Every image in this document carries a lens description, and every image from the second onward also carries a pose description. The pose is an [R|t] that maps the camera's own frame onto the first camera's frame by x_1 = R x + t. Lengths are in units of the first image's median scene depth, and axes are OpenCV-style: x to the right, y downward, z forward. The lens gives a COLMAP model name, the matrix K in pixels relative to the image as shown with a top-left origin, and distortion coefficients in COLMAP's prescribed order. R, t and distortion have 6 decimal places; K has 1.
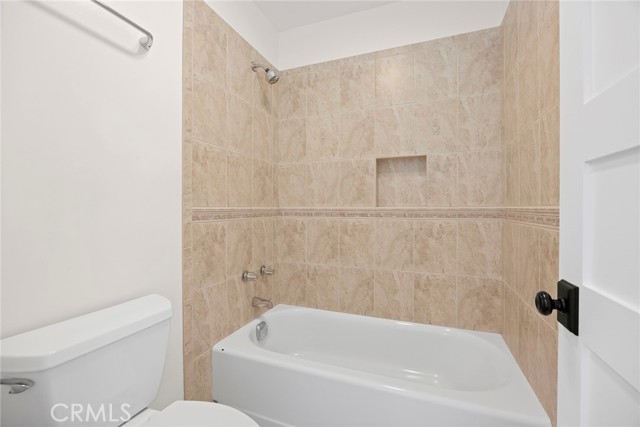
lens RADIAL K [[278.2, 0, 323.0], [0, 278.2, 216.5], [0, 0, 1]] dist [0.000855, 0.000013]
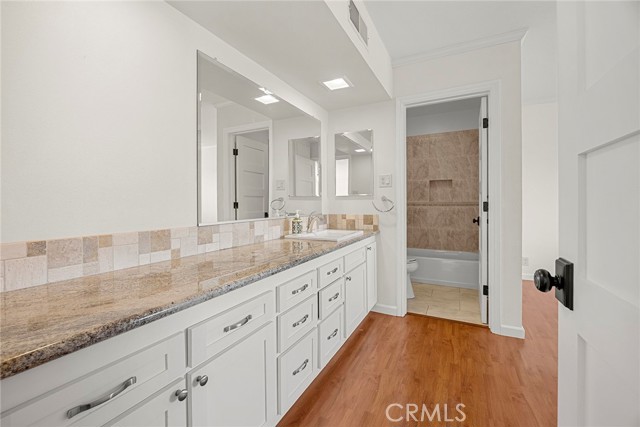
lens RADIAL K [[278.2, 0, 317.9], [0, 278.2, 207.0], [0, 0, 1]] dist [0.000855, 0.000013]
pose [[0.999634, -0.012725, -0.023872, -0.692738], [0.013166, 0.999744, 0.018421, -0.044431], [0.023631, -0.018729, 0.999545, -1.353618]]
